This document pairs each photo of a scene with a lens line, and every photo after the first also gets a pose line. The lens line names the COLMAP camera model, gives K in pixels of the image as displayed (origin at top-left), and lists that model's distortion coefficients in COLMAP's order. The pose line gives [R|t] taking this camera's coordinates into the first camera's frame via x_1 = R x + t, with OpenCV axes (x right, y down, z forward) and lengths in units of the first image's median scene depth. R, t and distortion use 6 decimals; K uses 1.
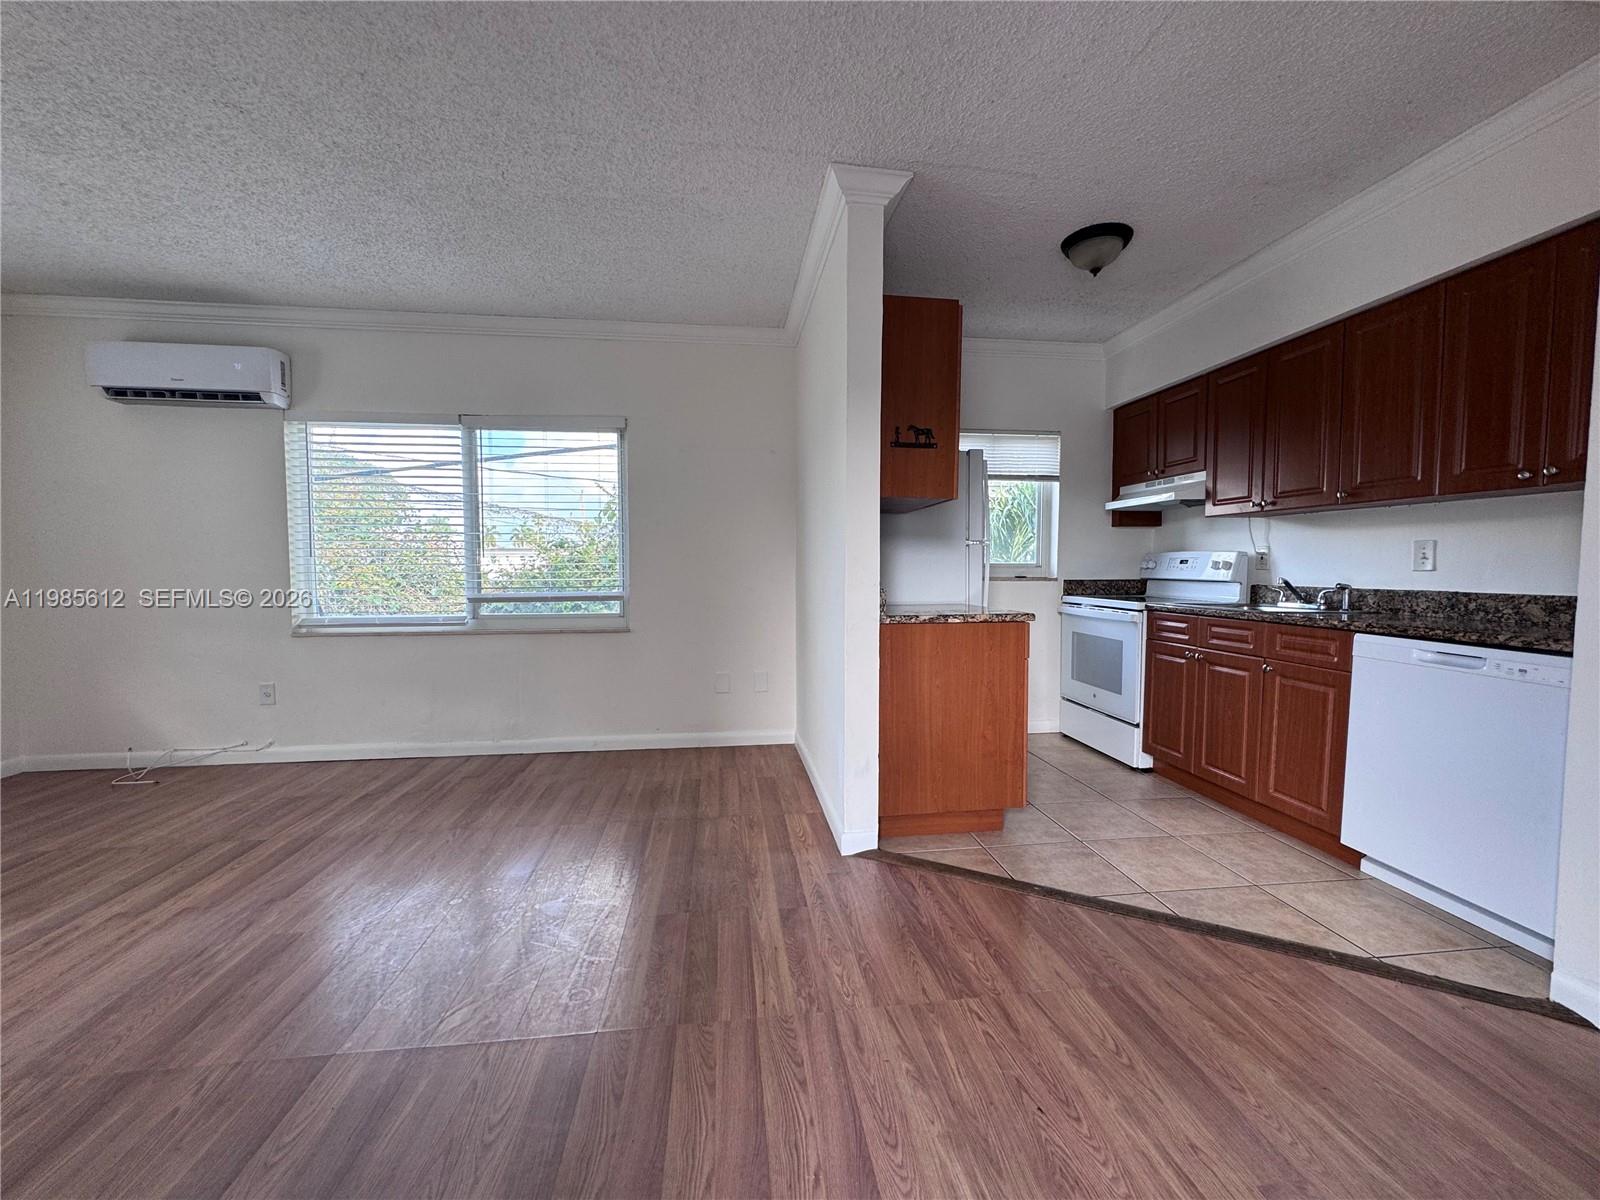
lens RADIAL K [[644.6, 0, 800.8], [0, 644.6, 597.9], [0, 0, 1]] dist [-0.000935, 0.000422]
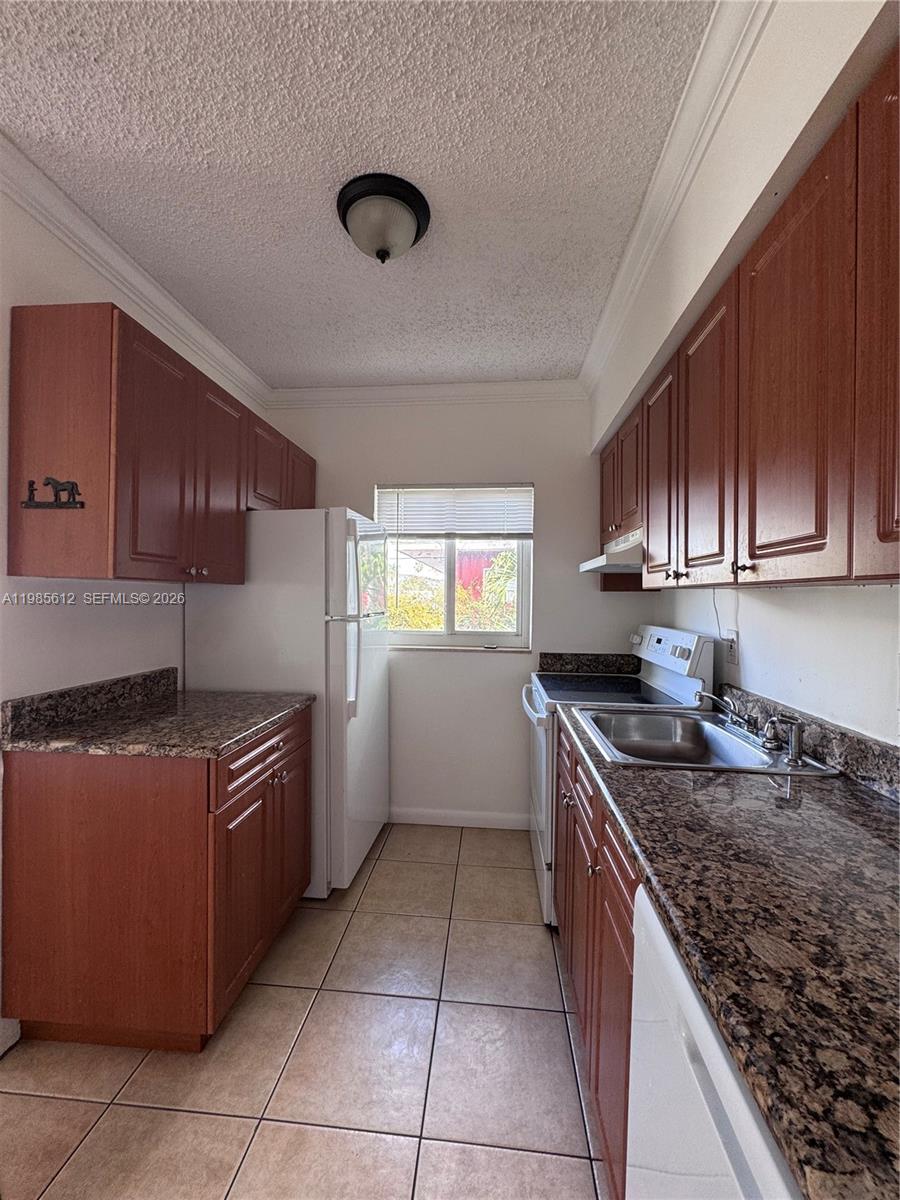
lens RADIAL K [[483.5, 0, 449.0], [0, 483.5, 600.2], [0, 0, 1]] dist [-0.000935, 0.000422]
pose [[0.975092, 0.009874, -0.221581, 0.637419], [-0.019549, 0.998947, -0.041512, -0.101223], [0.220938, 0.044809, 0.974258, 0.498665]]
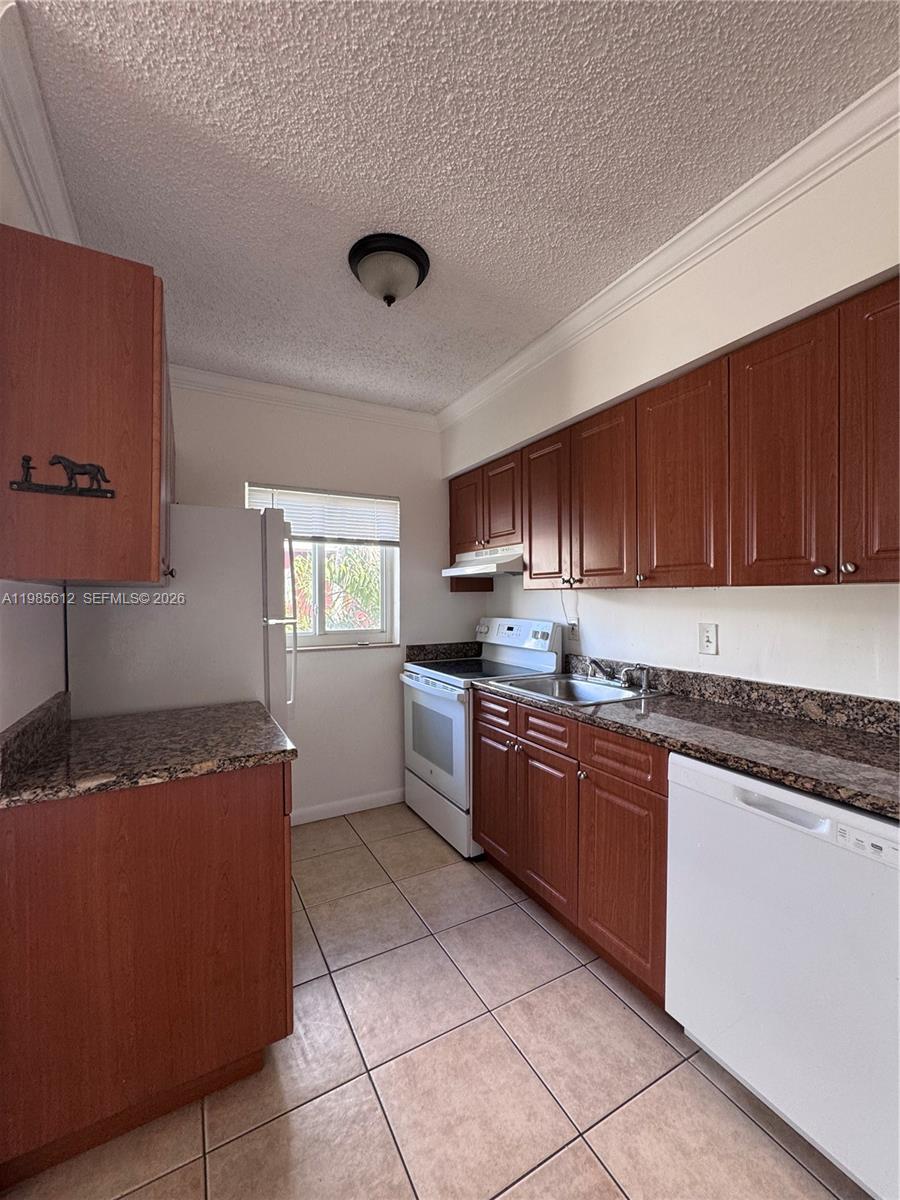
lens RADIAL K [[483.5, 0, 452.4], [0, 483.5, 600.3], [0, 0, 1]] dist [-0.000935, 0.000422]
pose [[0.930504, -0.008266, 0.366188, 0.297009], [0.024849, 0.998867, -0.040594, -0.096815], [-0.365438, 0.046873, 0.929655, 0.408313]]
